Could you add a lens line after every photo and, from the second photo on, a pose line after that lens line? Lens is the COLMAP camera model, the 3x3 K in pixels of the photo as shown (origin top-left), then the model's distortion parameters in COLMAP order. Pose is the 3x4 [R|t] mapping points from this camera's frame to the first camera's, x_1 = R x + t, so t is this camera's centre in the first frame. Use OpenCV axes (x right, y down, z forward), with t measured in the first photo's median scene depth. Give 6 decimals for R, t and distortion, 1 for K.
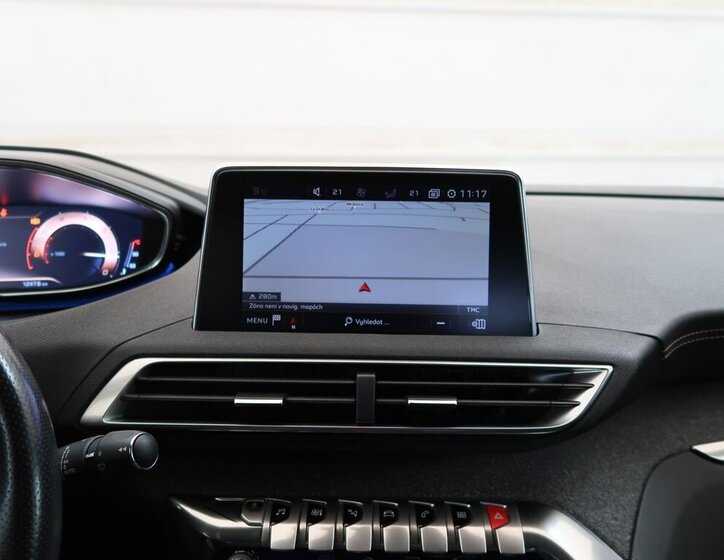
lens RADIAL K [[664.1, 0, 356.0], [0, 664.1, 280.8], [0, 0, 1]] dist [0.015444, -0.013754]
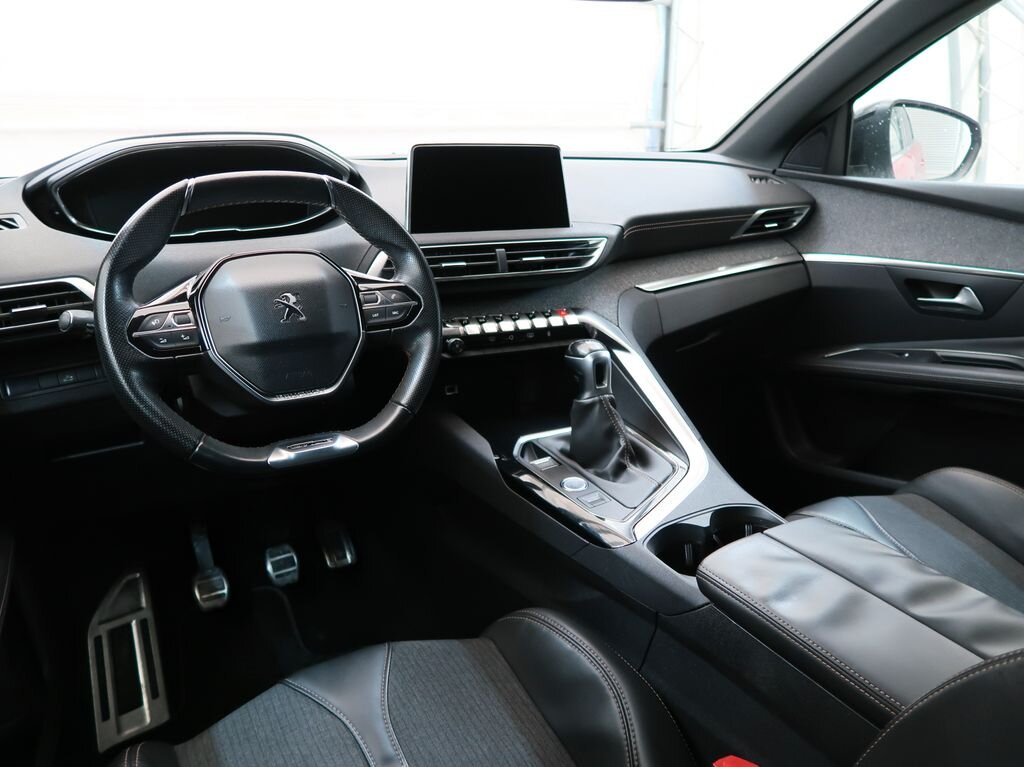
lens RADIAL K [[801.3, 0, 511.2], [0, 801.3, 381.2], [0, 0, 1]] dist [-0.030590, 0.022439]
pose [[0.920196, -0.120481, 0.372457, -0.899989], [0.066850, 0.985848, 0.153739, 0.162943], [-0.385709, -0.116571, 0.915227, -1.275146]]
